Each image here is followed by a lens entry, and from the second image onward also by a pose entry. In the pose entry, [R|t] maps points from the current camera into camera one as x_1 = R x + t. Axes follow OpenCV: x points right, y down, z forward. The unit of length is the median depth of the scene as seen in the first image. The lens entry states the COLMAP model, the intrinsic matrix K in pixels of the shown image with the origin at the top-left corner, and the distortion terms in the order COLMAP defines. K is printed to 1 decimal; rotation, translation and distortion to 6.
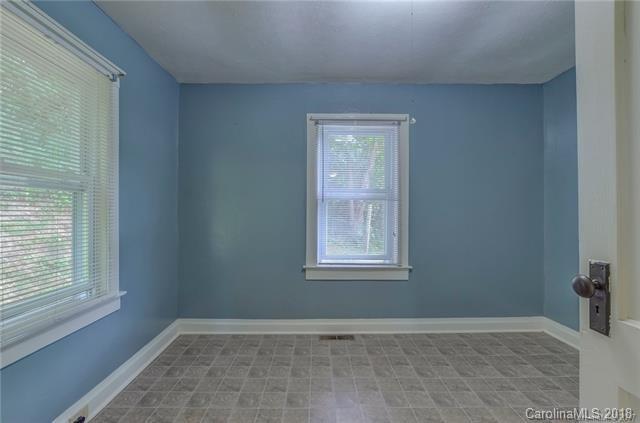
lens RADIAL K [[289.2, 0, 321.2], [0, 289.2, 212.7], [0, 0, 1]] dist [-0.009455, 0.003093]
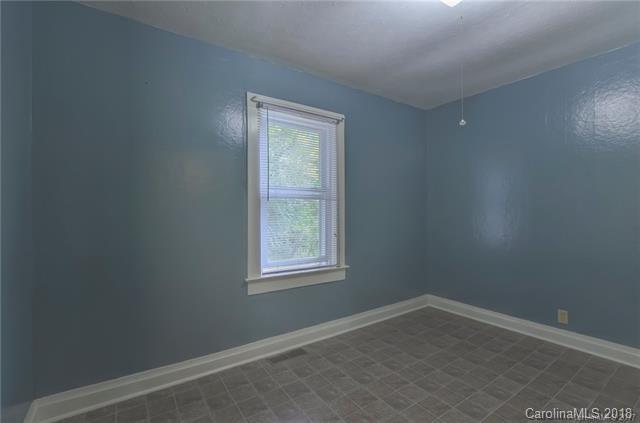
lens RADIAL K [[289.2, 0, 319.1], [0, 289.2, 212.6], [0, 0, 1]] dist [-0.009455, 0.003093]
pose [[0.830931, -0.004043, 0.556361, -0.336855], [0.000954, 0.999982, 0.005843, -0.007099], [-0.556375, -0.004325, 0.830920, 0.210794]]
